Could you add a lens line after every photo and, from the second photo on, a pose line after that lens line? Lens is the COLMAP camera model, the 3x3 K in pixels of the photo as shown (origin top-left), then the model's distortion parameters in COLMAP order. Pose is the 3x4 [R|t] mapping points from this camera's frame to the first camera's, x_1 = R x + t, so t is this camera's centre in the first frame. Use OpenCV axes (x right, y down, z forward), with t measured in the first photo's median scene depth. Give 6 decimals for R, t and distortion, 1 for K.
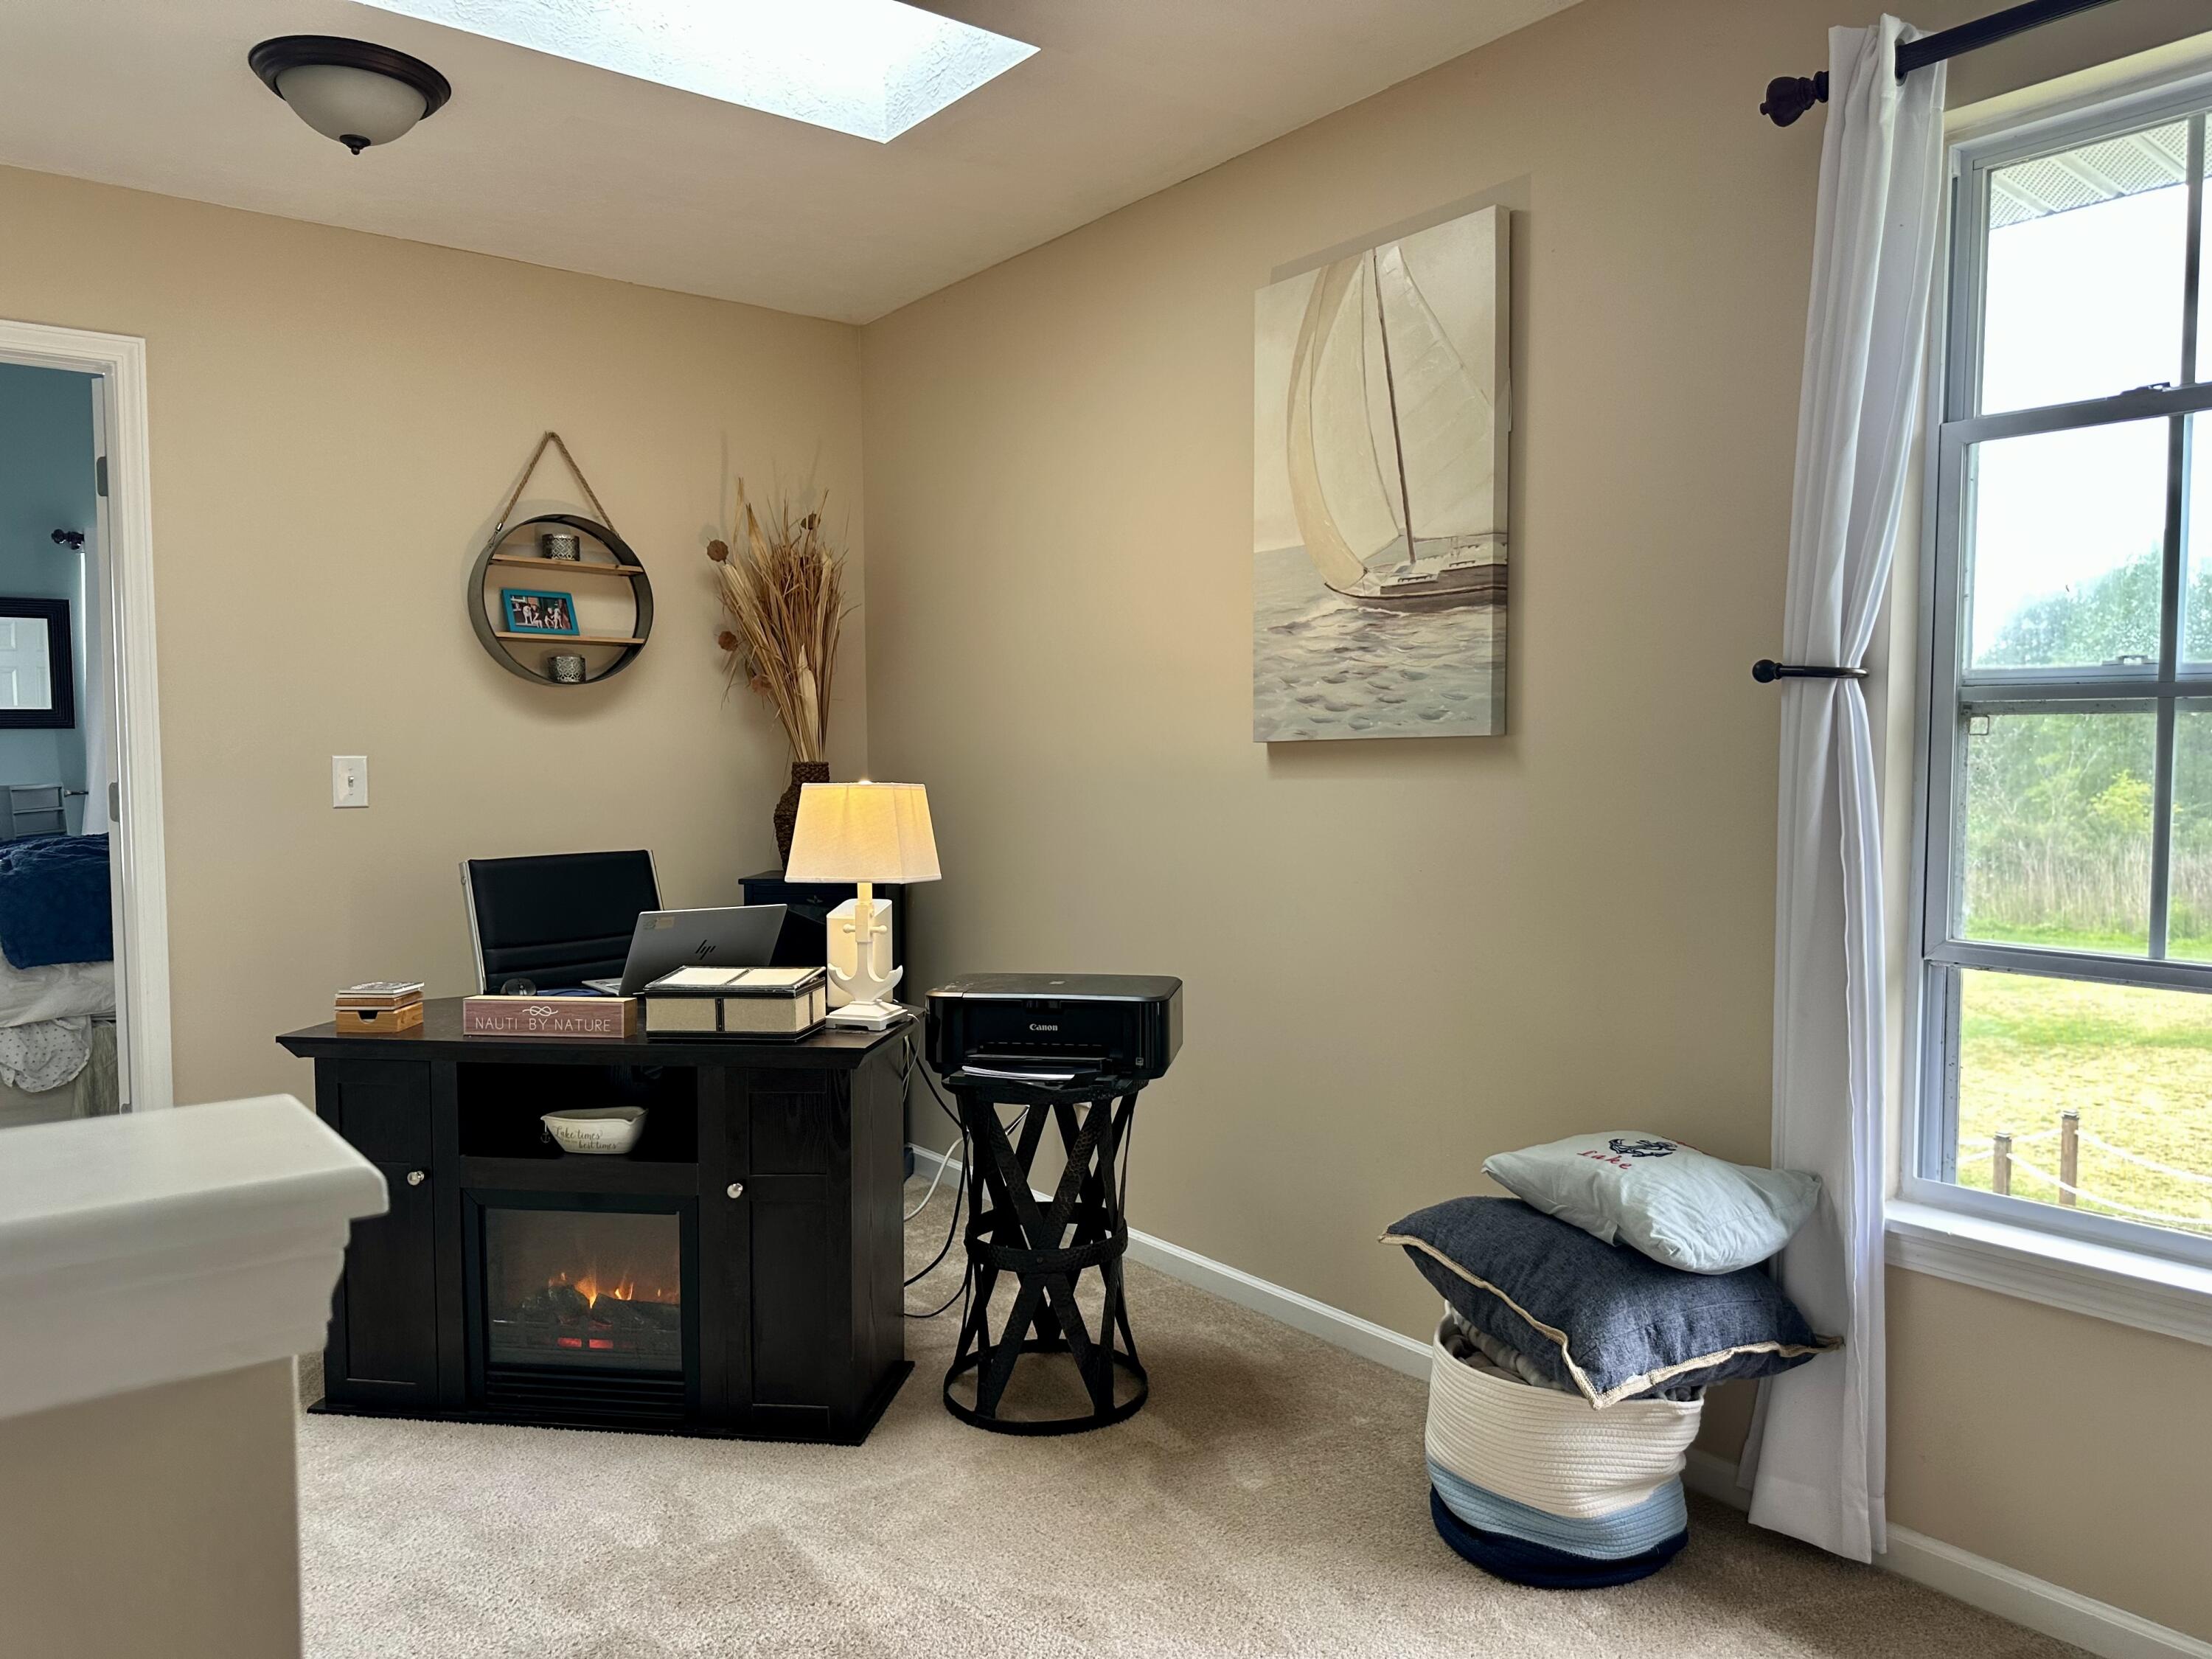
lens RADIAL K [[1513.5, 0, 1215.0], [0, 1513.5, 830.7], [0, 0, 1]] dist [0.076352, -0.128428]
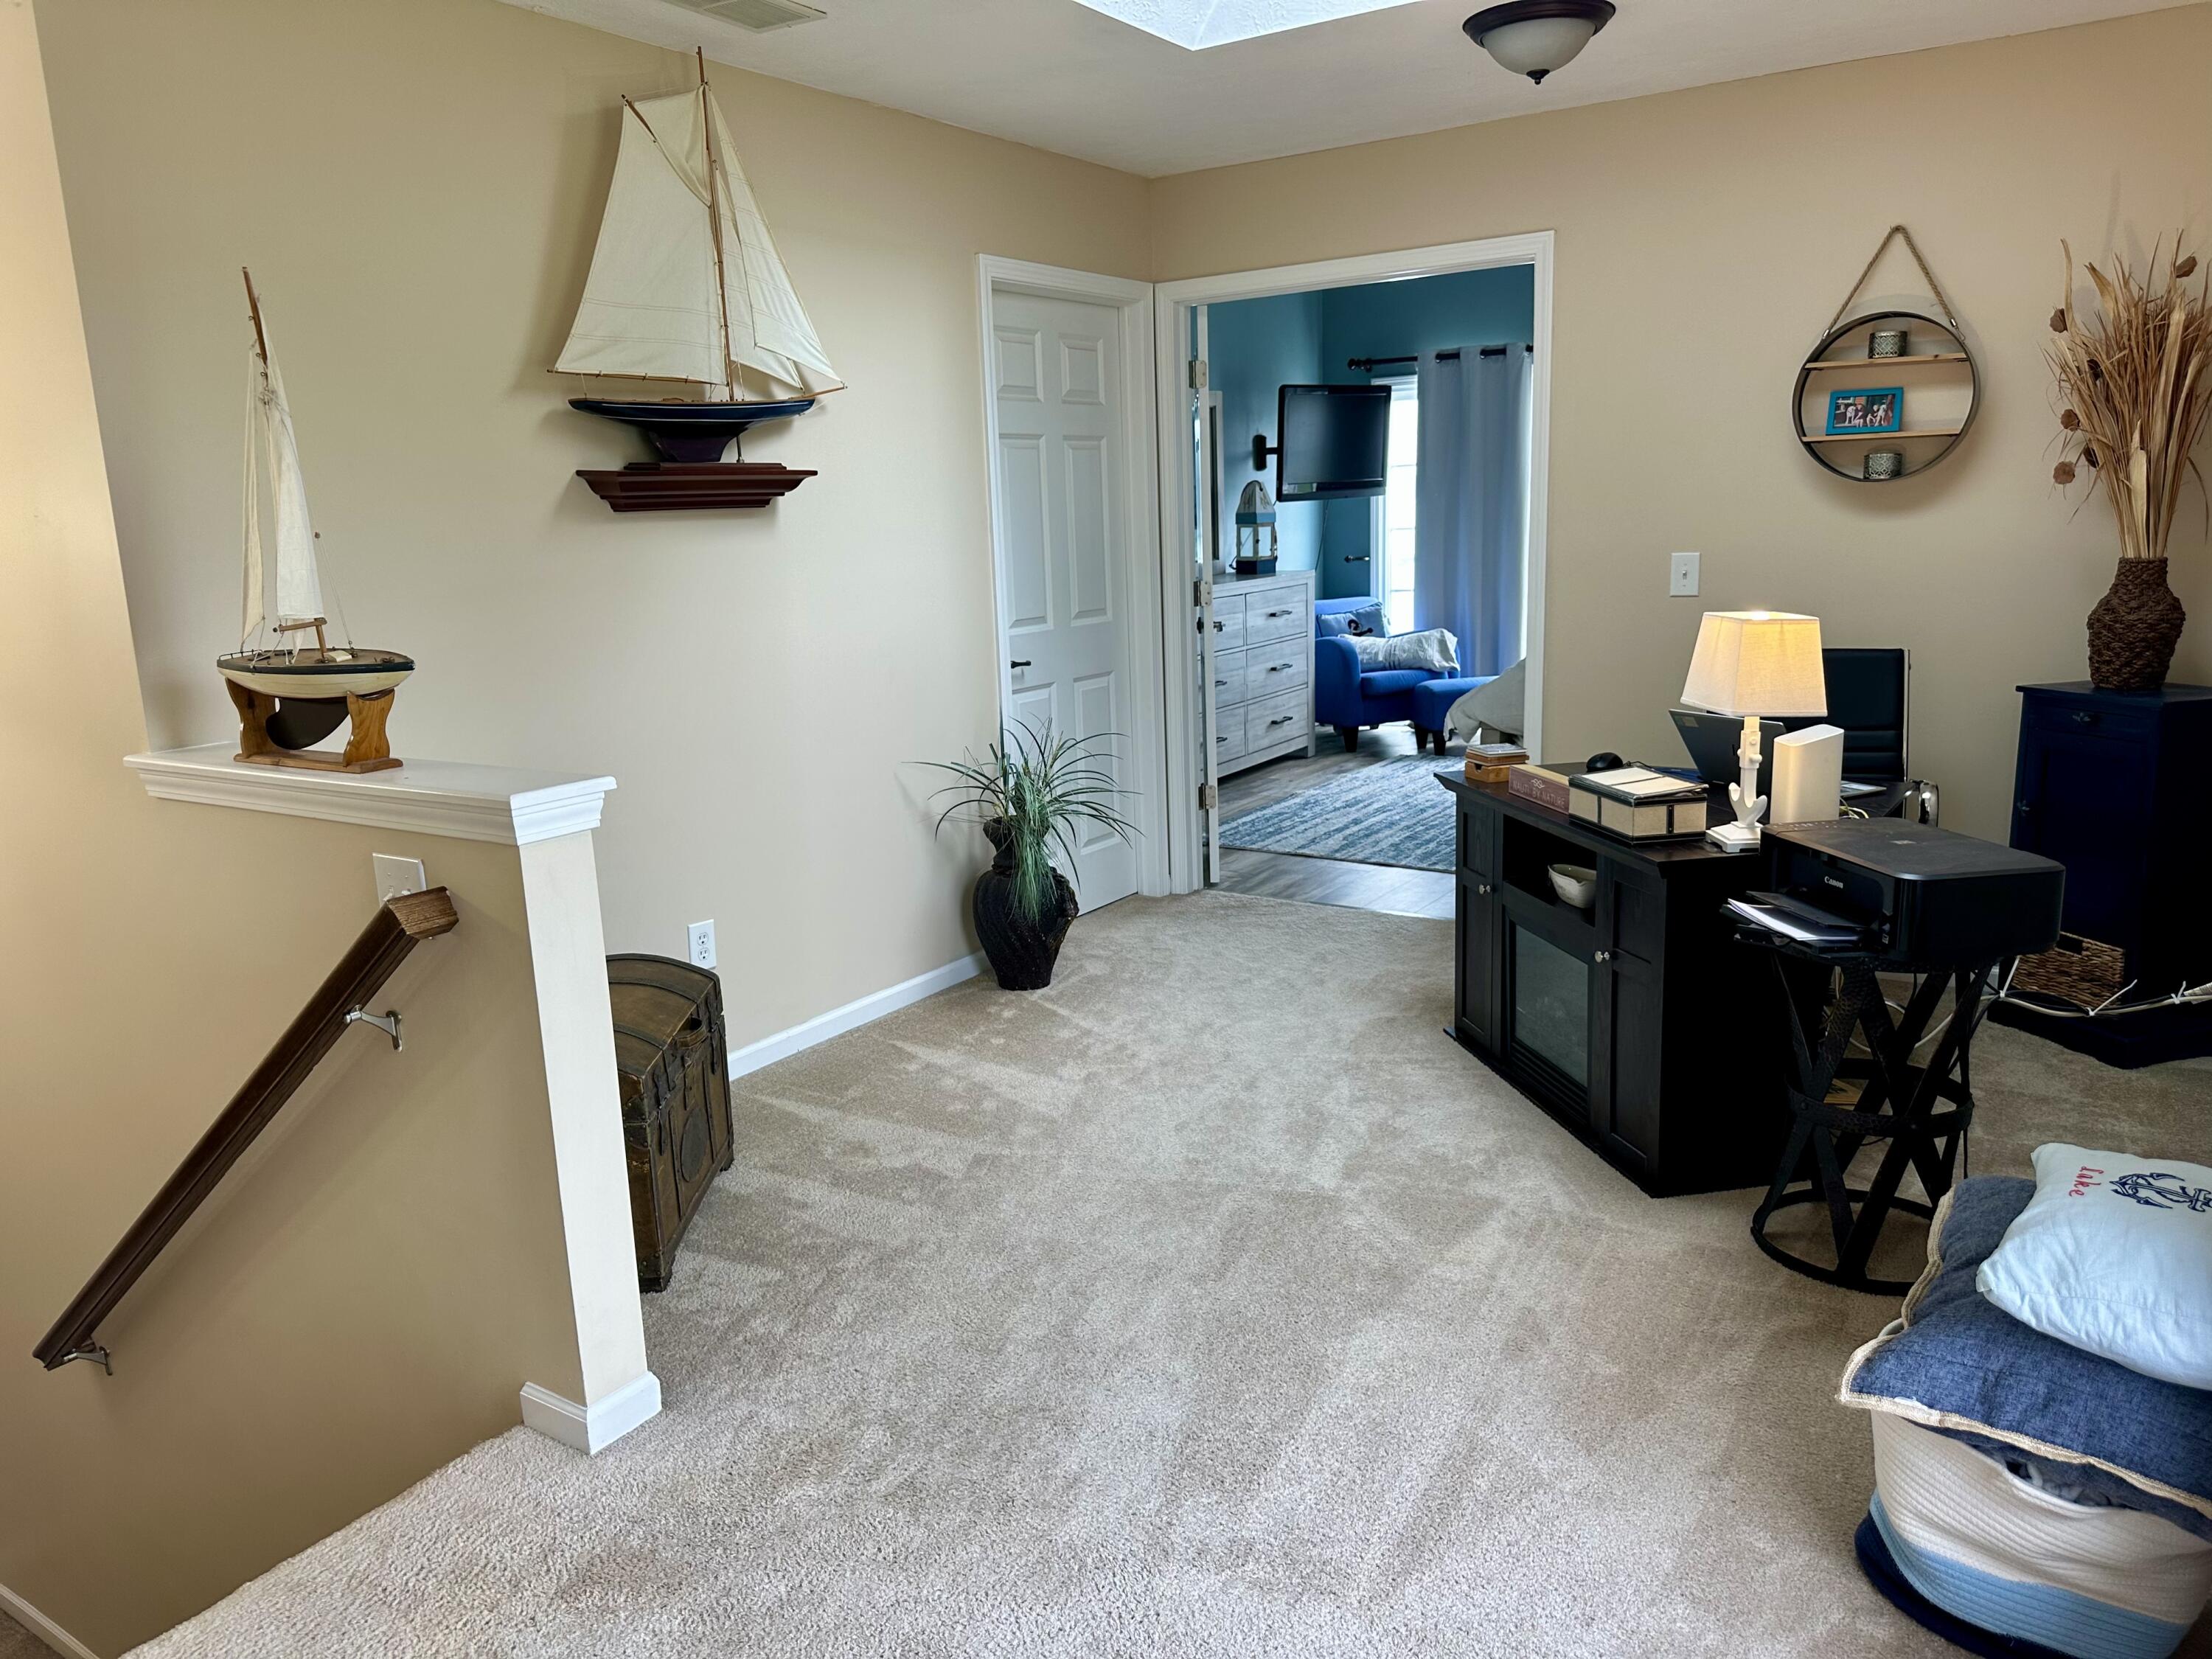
lens RADIAL K [[1530.9, 0, 1025.5], [0, 1530.9, 834.1], [0, 0, 1]] dist [-0.000336, -0.003950]
pose [[0.287442, 0.186158, -0.939533, 0.585575], [-0.013147, 0.981605, 0.190472, -0.070774], [0.957708, -0.042397, 0.284602, 0.203675]]
